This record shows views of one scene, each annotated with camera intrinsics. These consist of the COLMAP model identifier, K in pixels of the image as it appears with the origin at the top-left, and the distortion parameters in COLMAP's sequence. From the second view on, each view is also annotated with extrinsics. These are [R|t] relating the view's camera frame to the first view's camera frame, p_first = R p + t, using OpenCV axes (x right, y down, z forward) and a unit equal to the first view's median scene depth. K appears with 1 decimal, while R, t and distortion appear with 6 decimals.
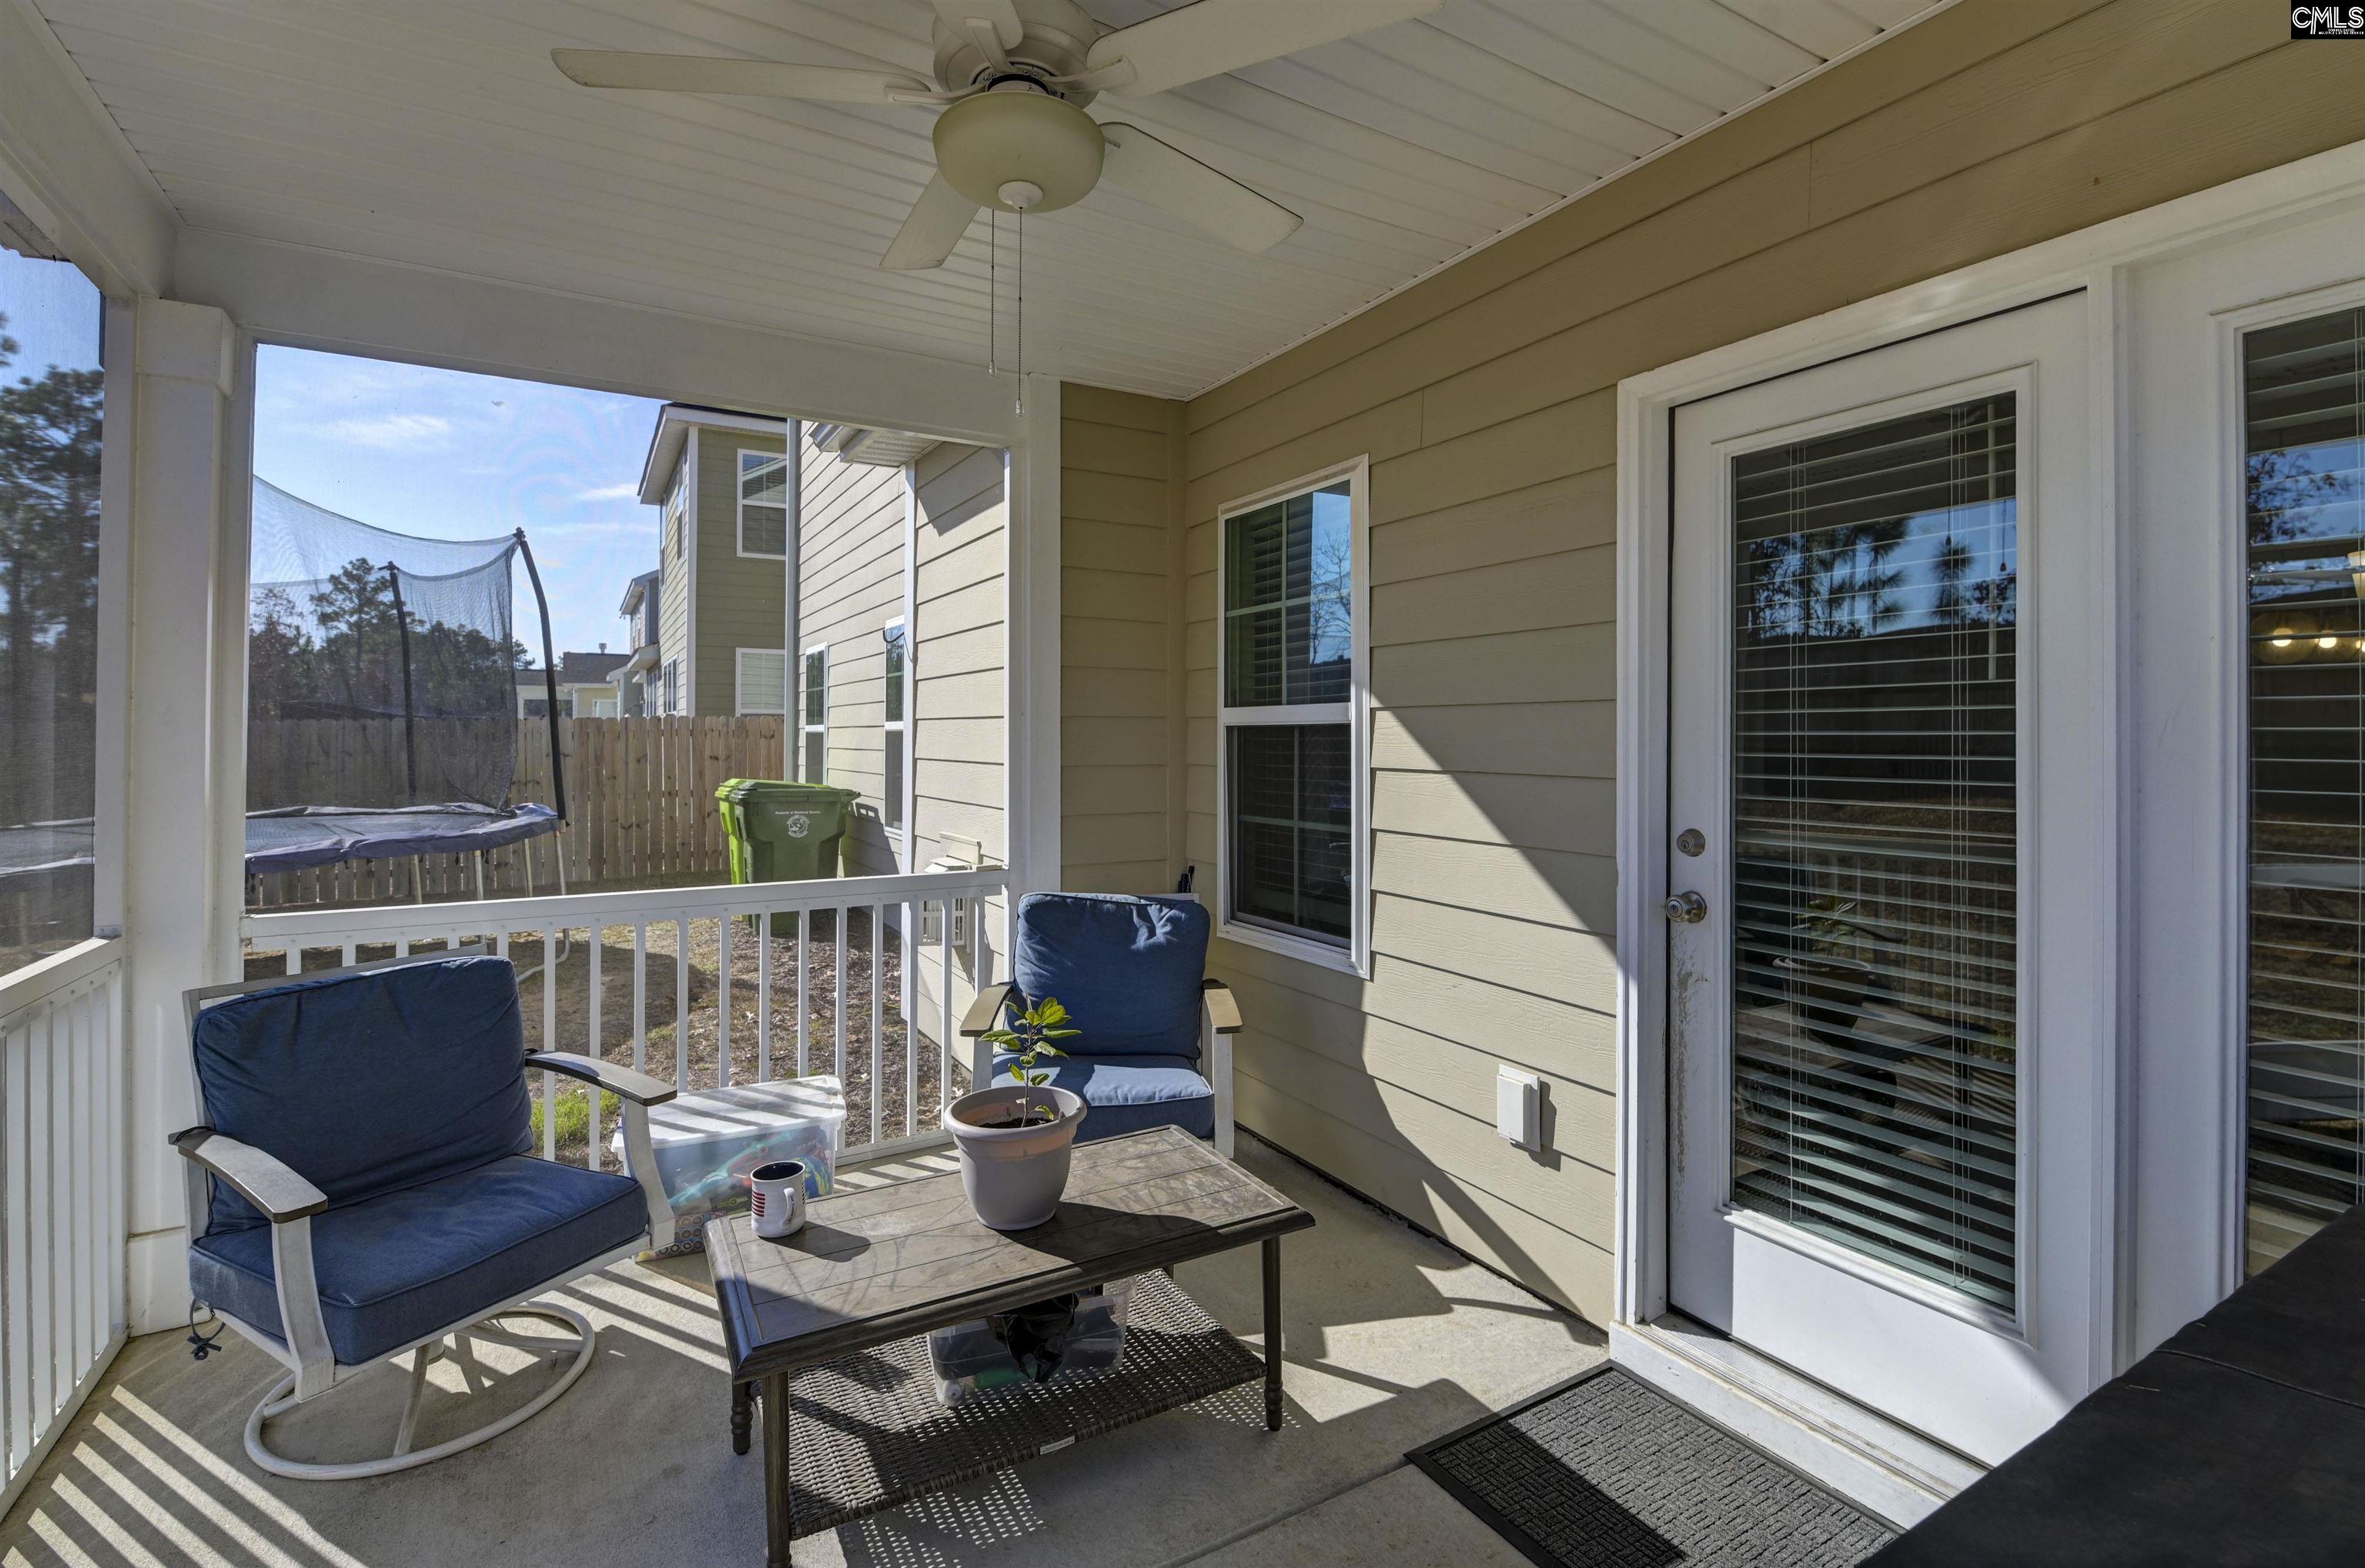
lens RADIAL K [[1102.6, 0, 1206.0], [0, 1102.6, 745.4], [0, 0, 1]] dist [0.001046, -0.009323]
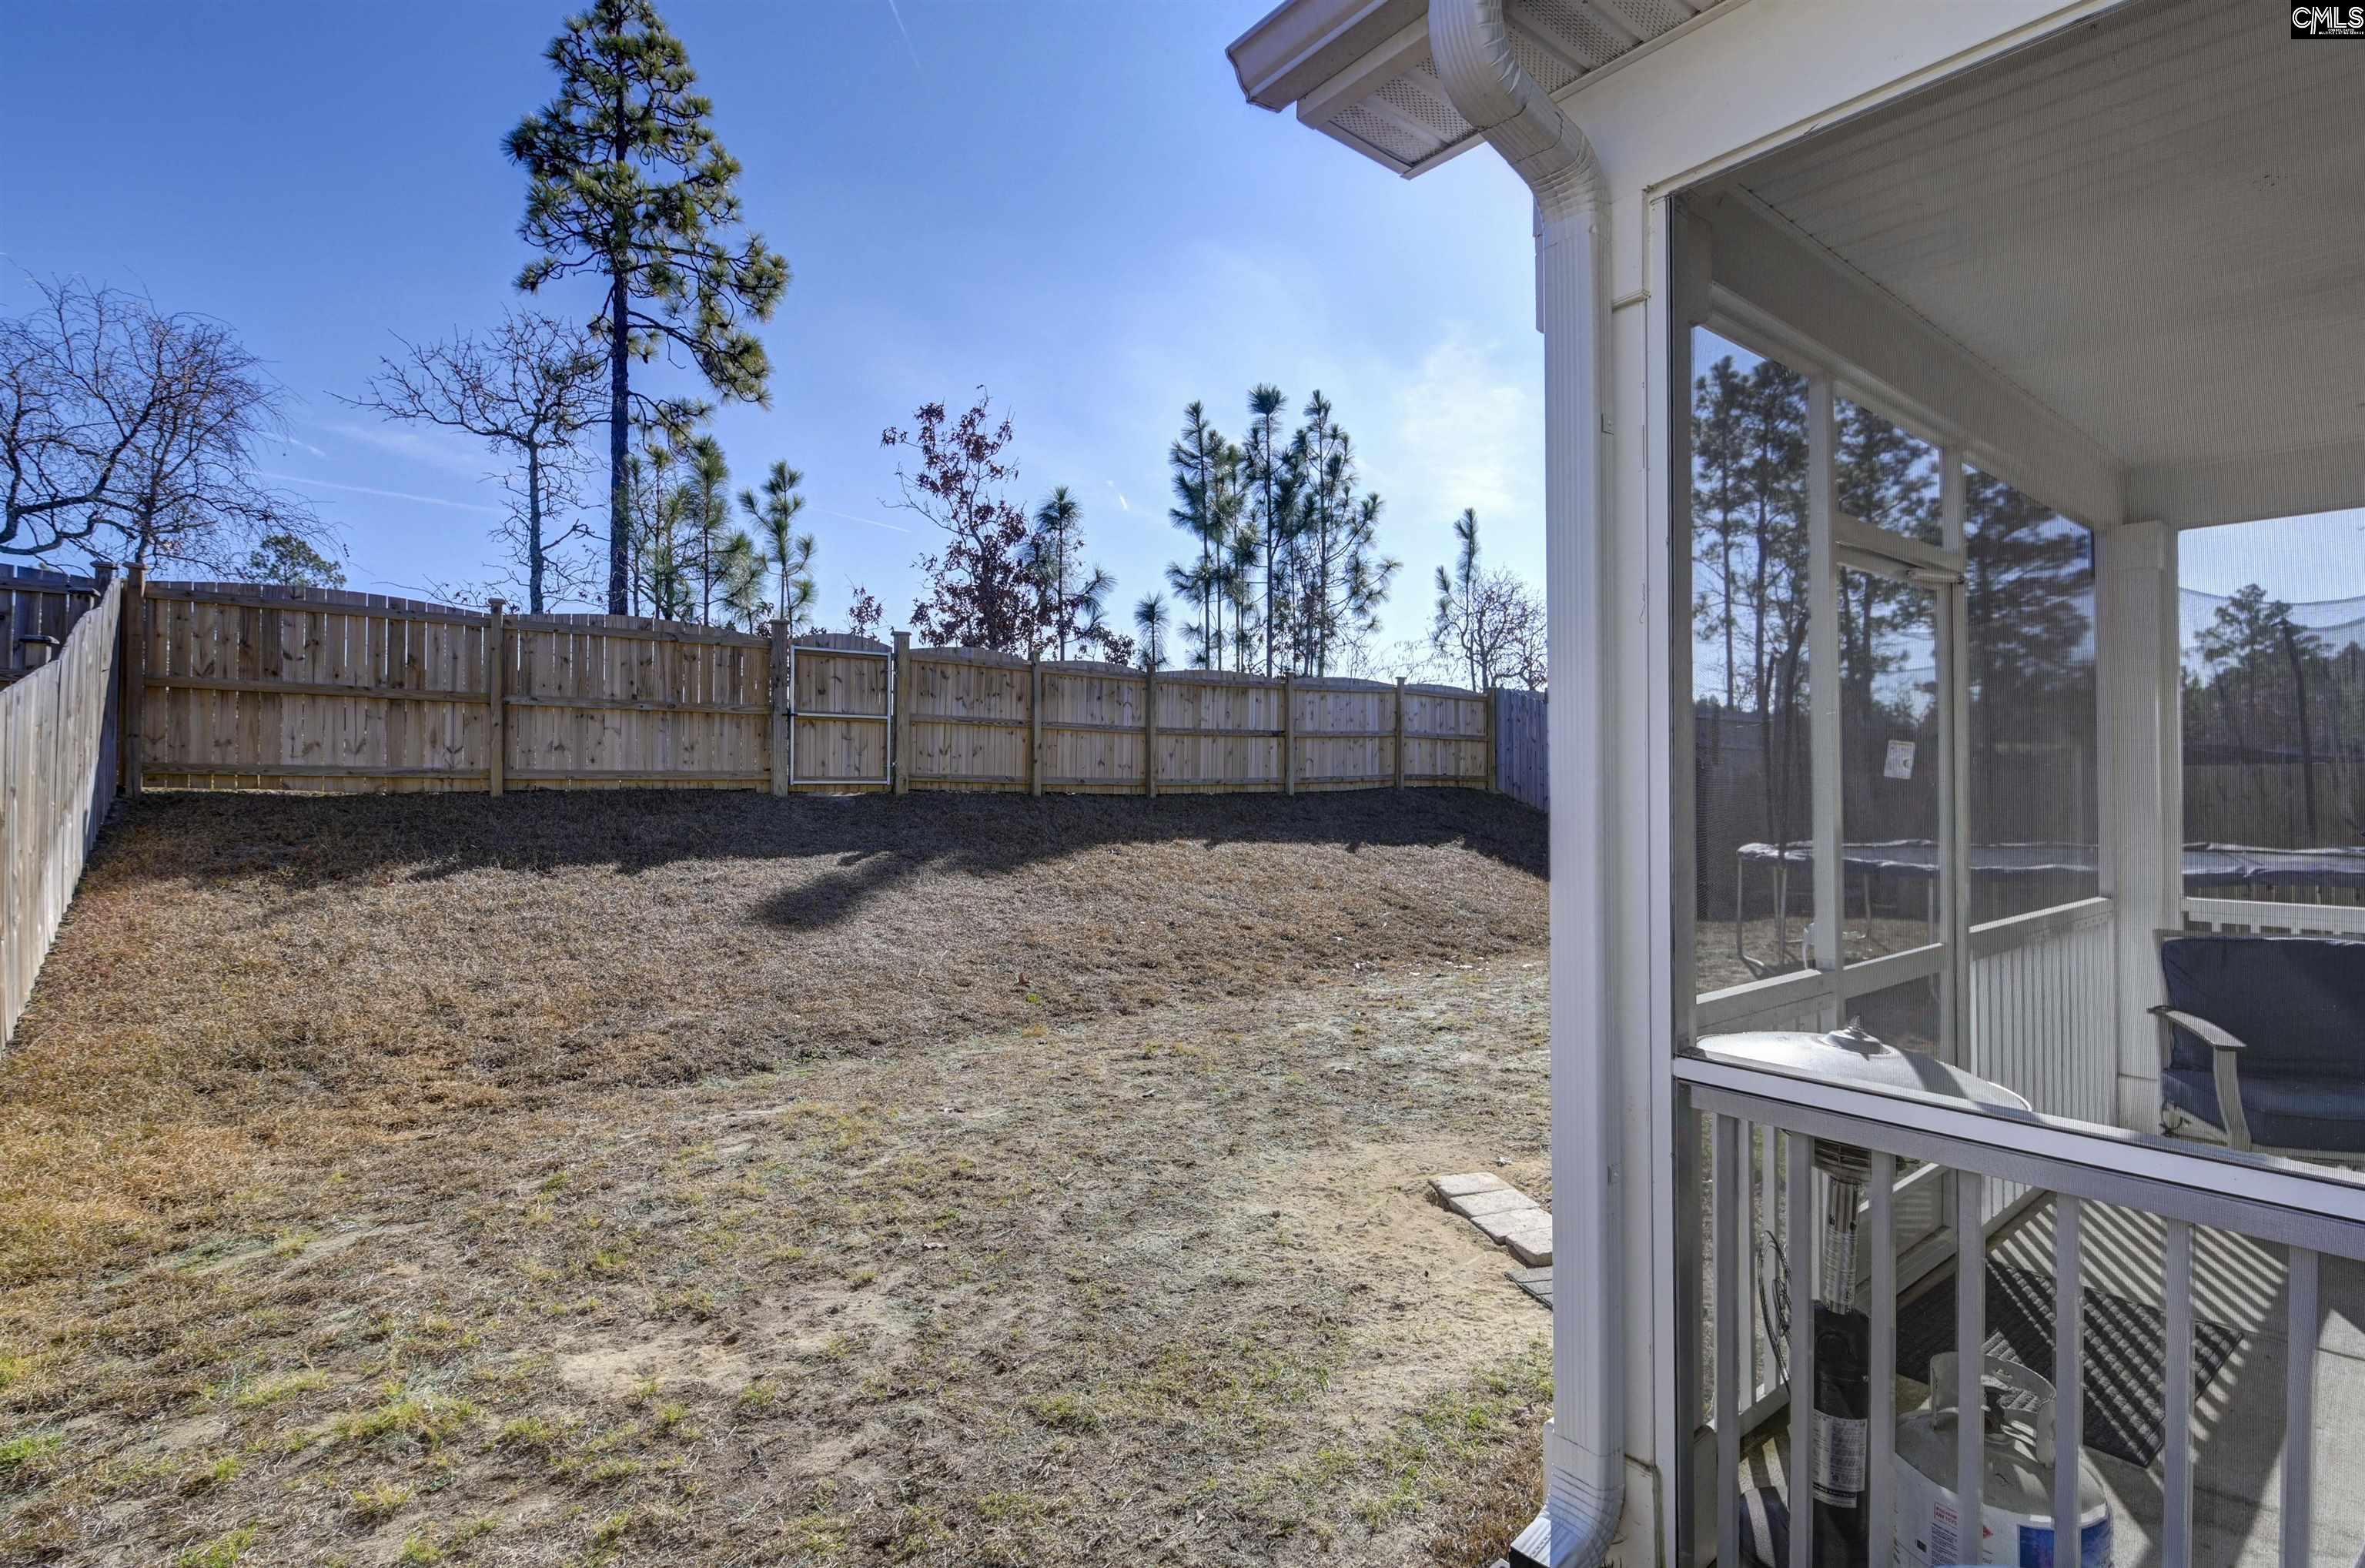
lens RADIAL K [[1102.6, 0, 1206.0], [0, 1102.6, 745.4], [0, 0, 1]] dist [0.001046, -0.009323]
pose [[0.150136, -0.033495, -0.988098, 0.522824], [-0.005621, 0.999381, -0.034731, 0.000462], [0.988649, 0.010768, 0.149855, -0.687153]]
